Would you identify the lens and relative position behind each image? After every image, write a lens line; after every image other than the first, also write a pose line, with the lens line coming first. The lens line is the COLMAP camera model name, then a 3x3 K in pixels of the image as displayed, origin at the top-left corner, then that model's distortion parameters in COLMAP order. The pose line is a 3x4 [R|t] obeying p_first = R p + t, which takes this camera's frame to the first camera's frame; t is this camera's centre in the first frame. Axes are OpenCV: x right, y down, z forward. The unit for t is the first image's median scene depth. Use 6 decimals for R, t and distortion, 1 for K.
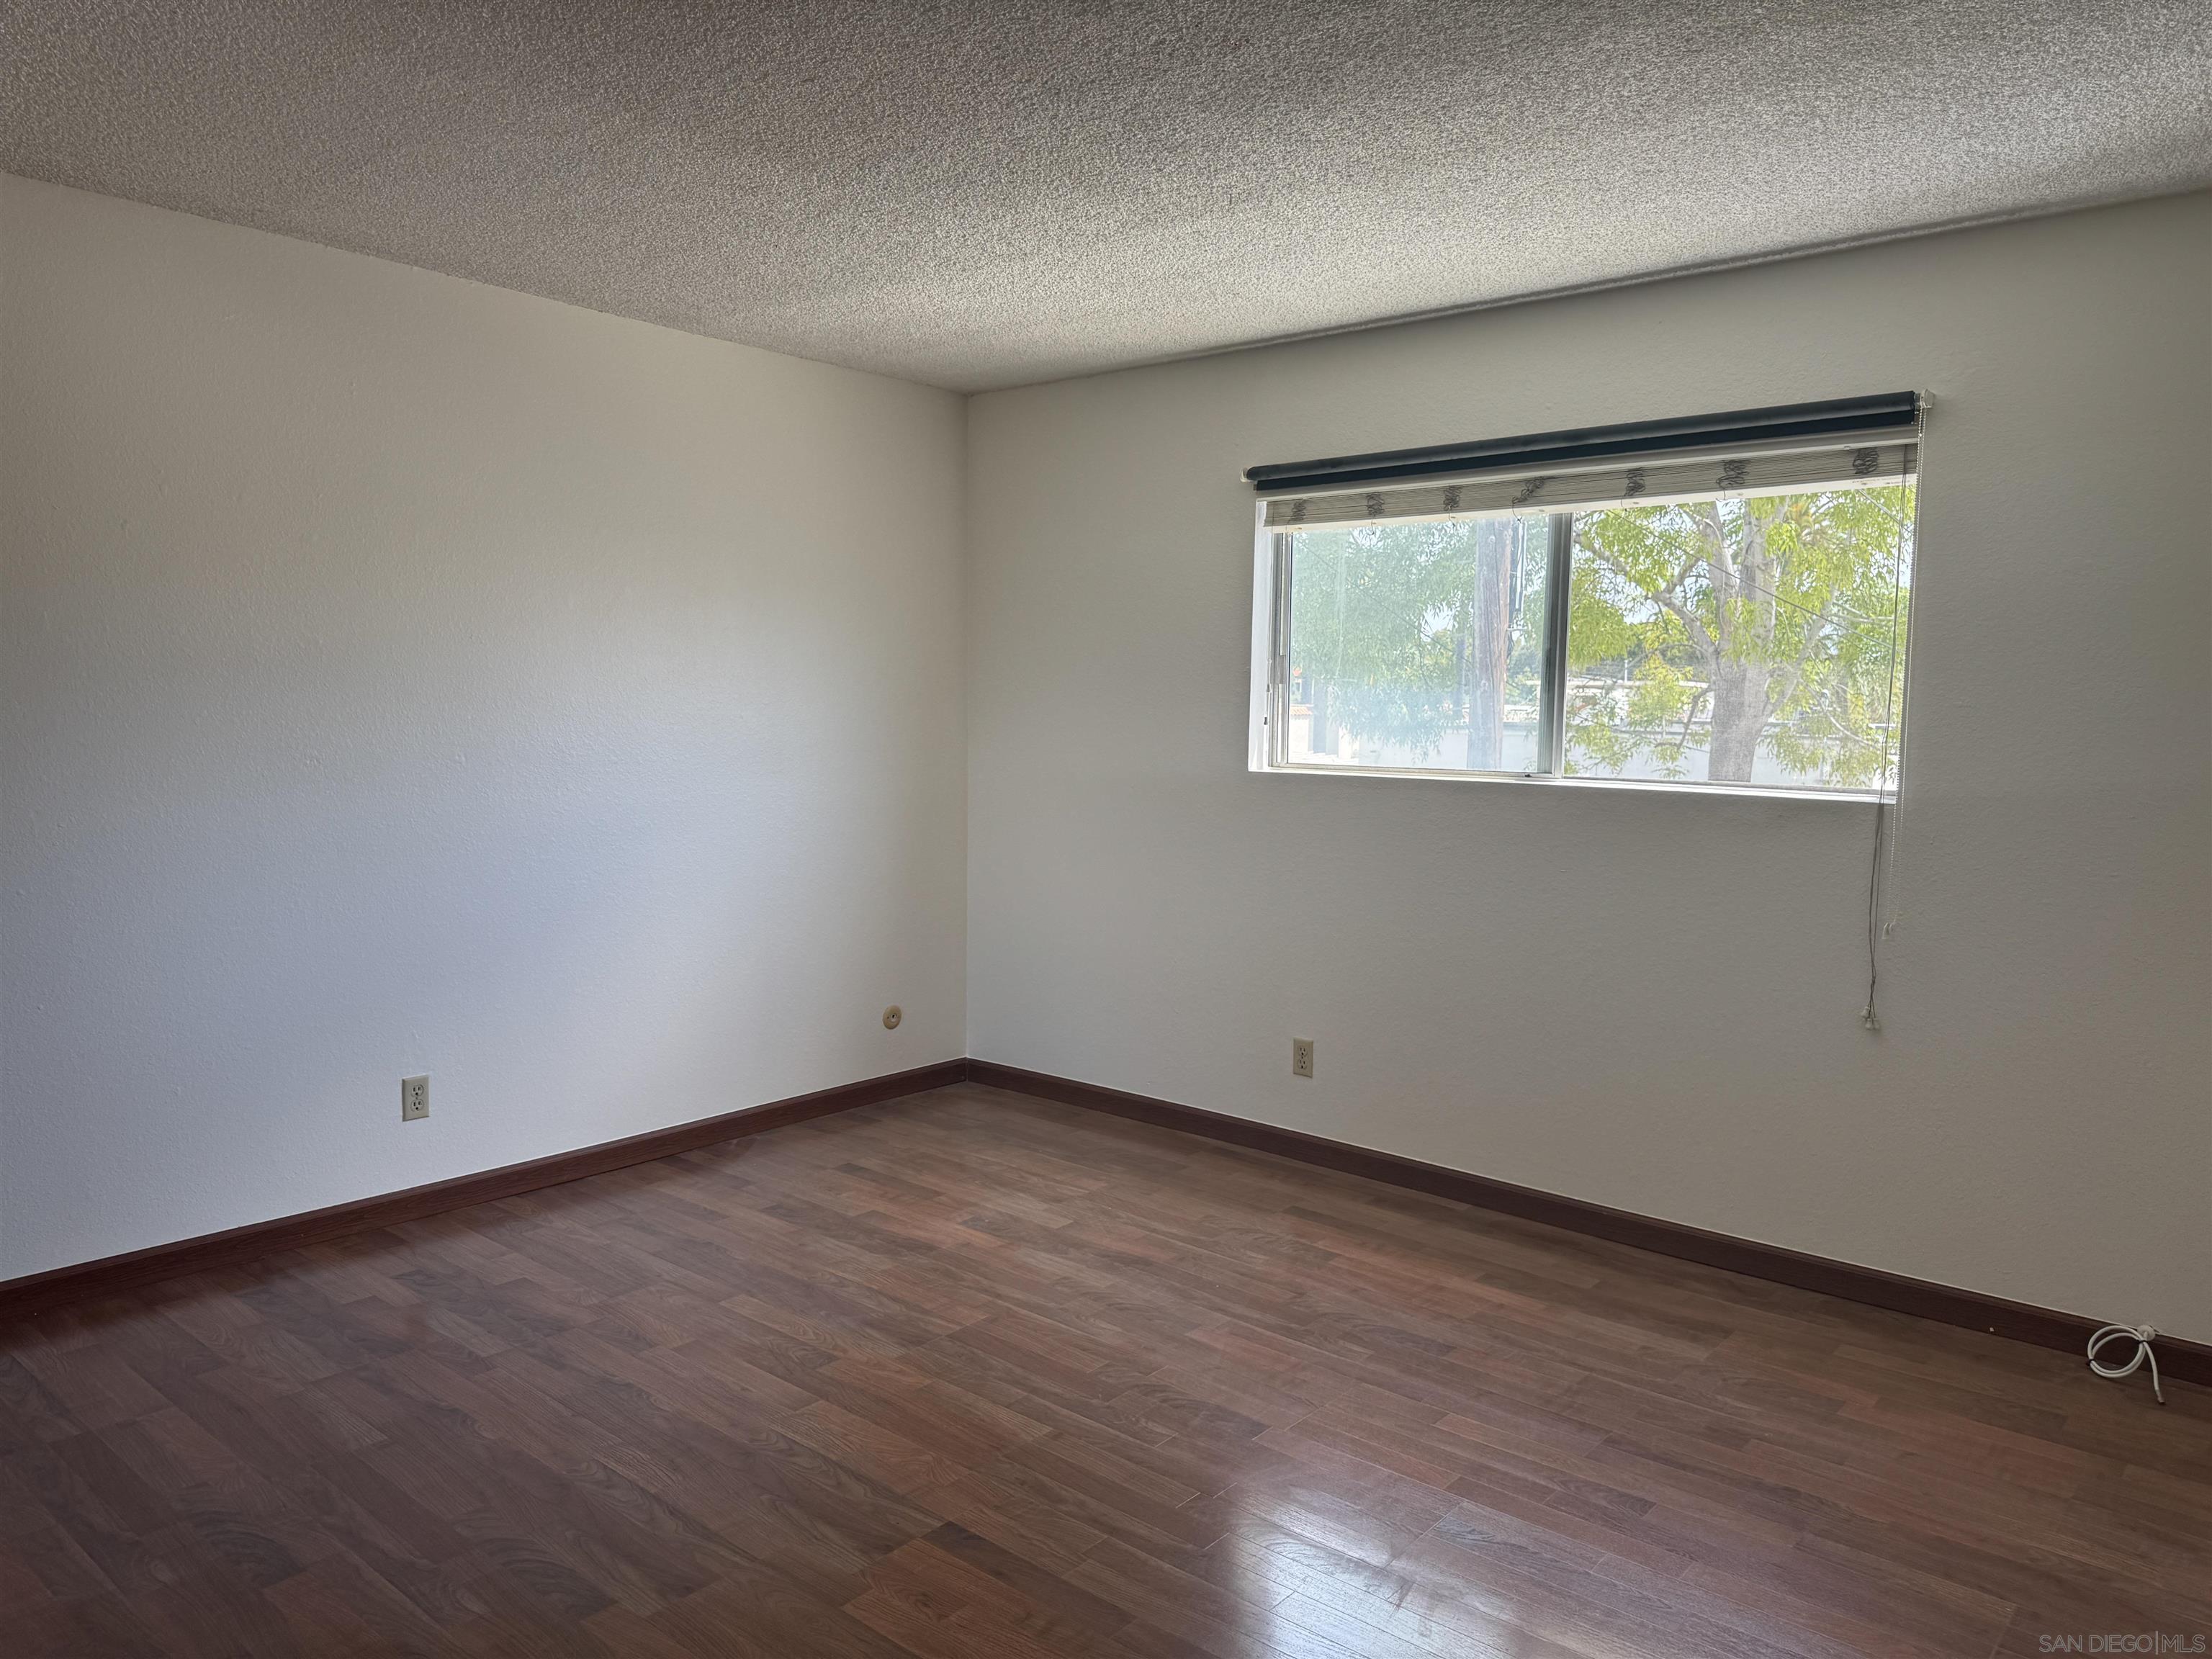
lens RADIAL K [[1568.2, 0, 1125.1], [0, 1568.2, 835.7], [0, 0, 1]] dist [0.160061, -0.224796]
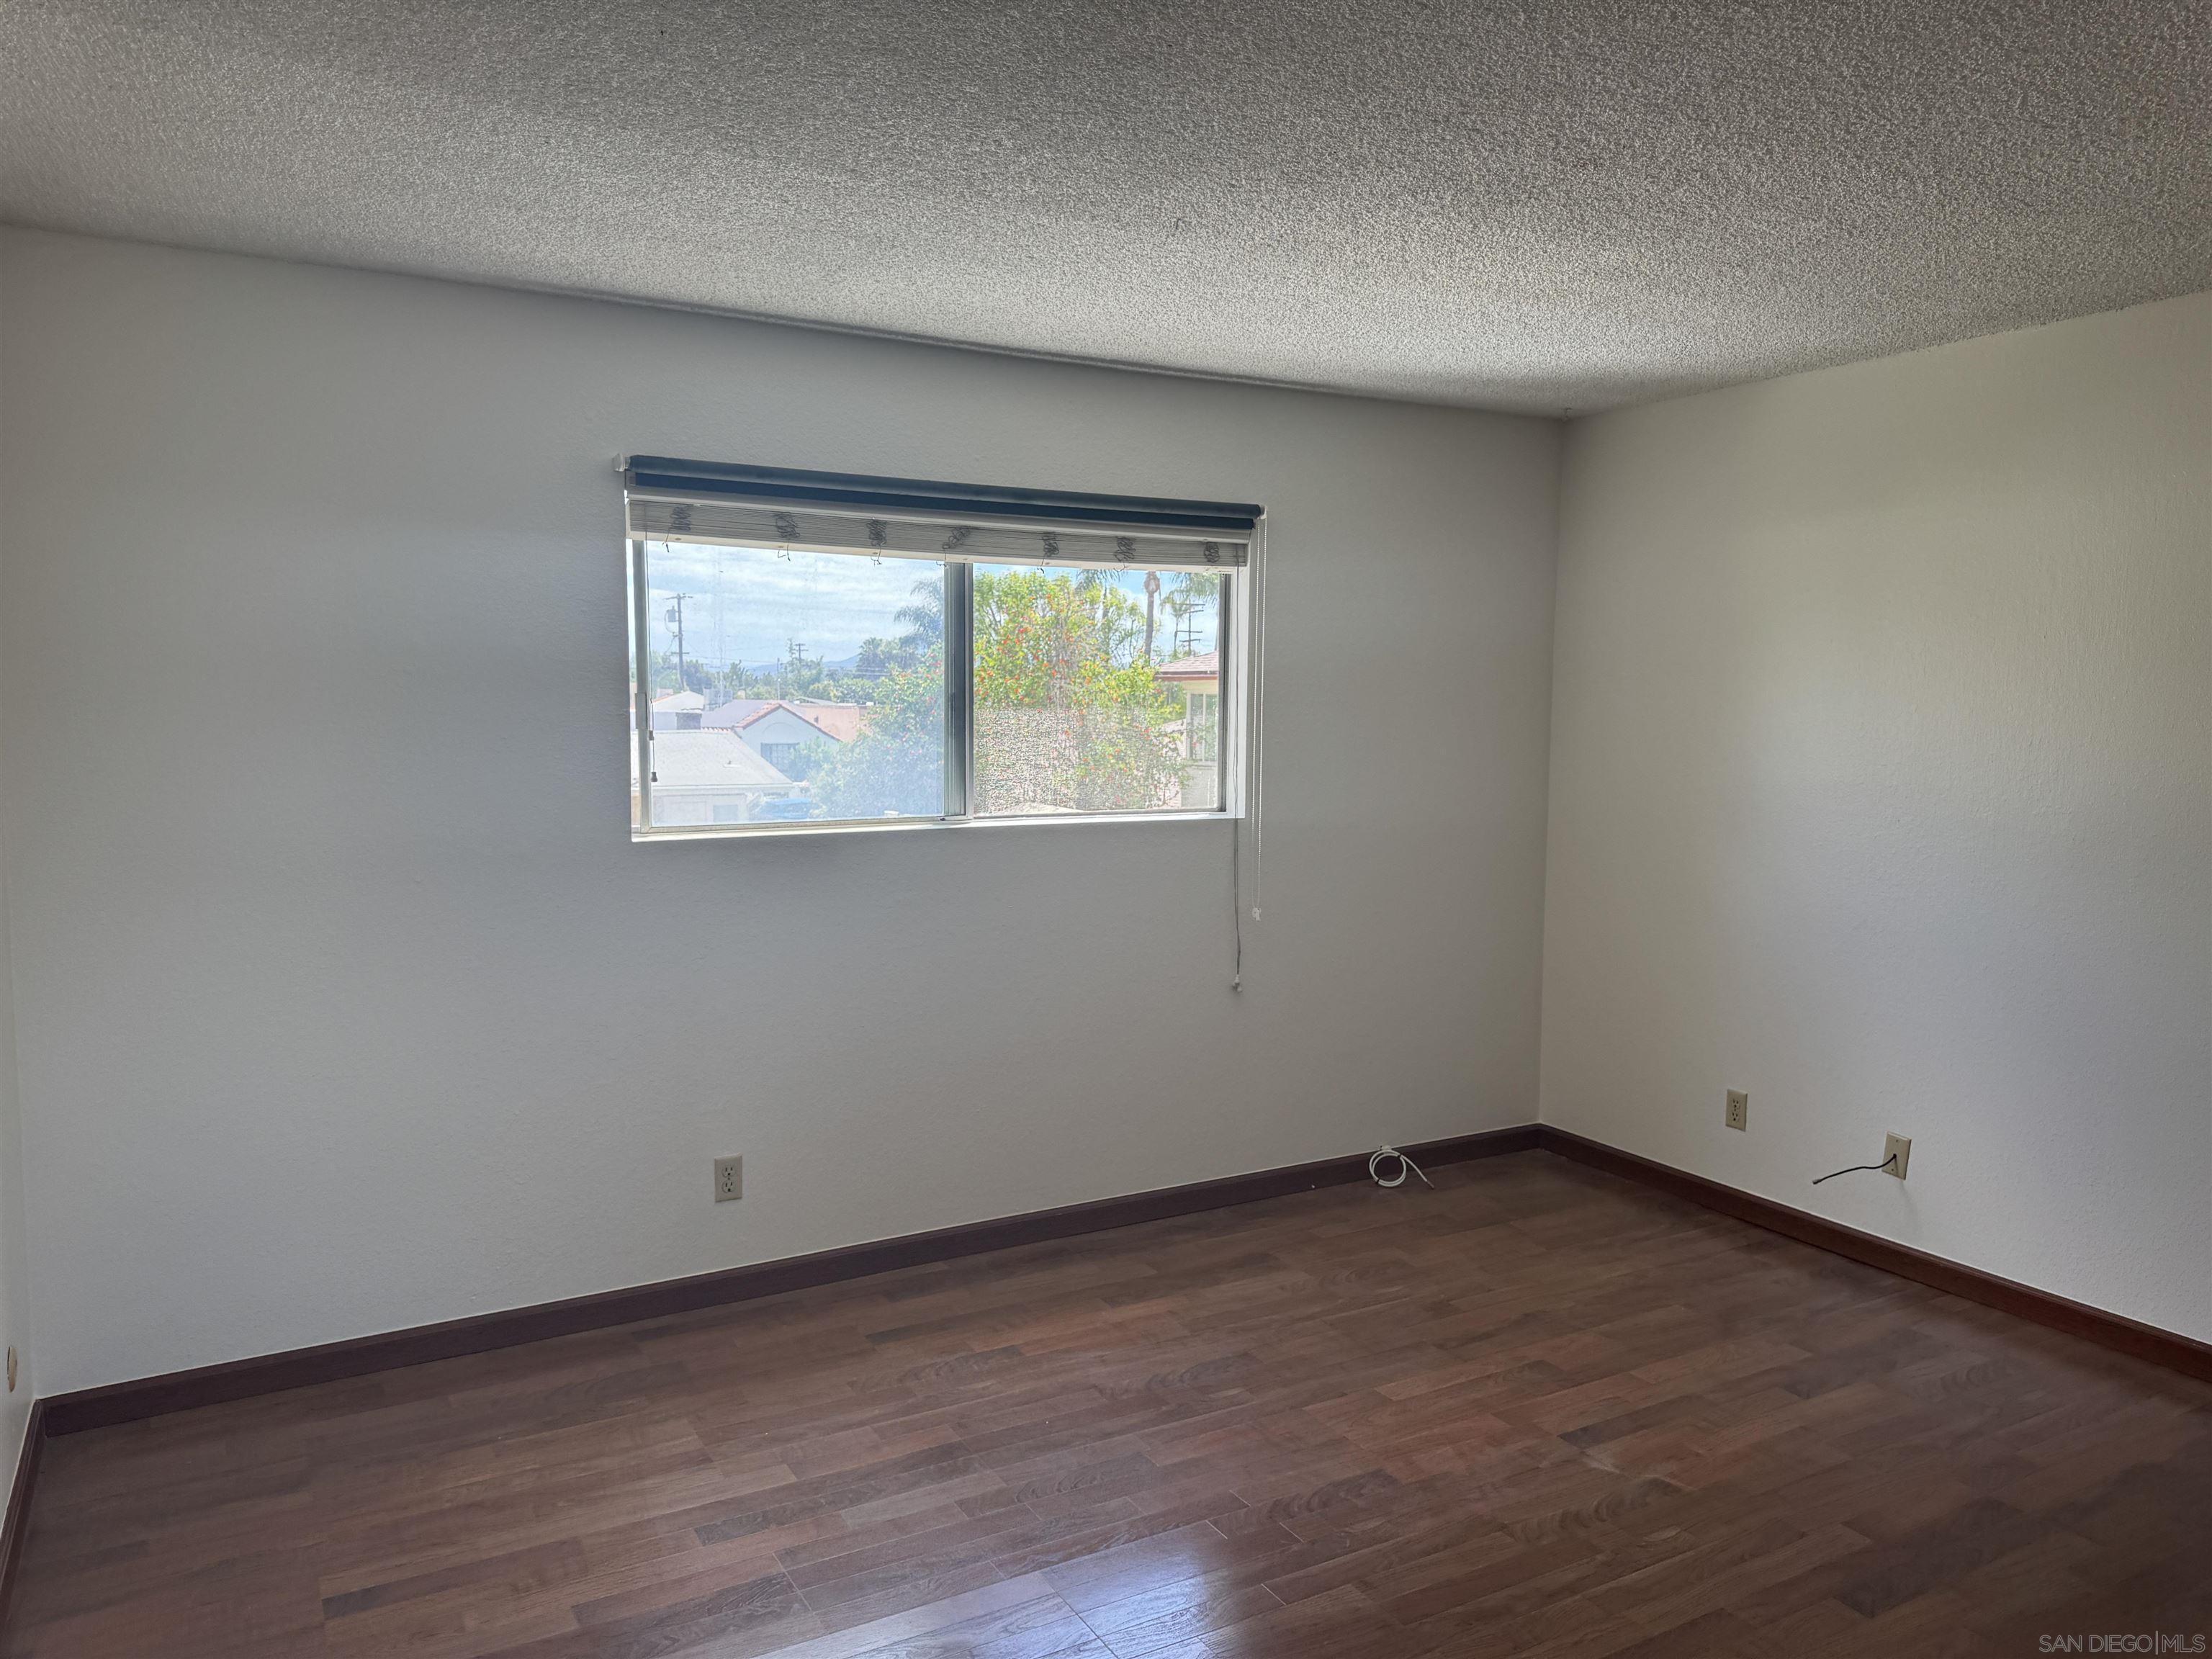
lens RADIAL K [[1568.2, 0, 1125.1], [0, 1568.2, 835.7], [0, 0, 1]] dist [0.160061, -0.224796]
pose [[0.336046, -0.102205, 0.936284, -0.692677], [0.080945, 0.993551, 0.079404, -0.105784], [-0.938361, 0.049104, 0.342152, 0.598018]]
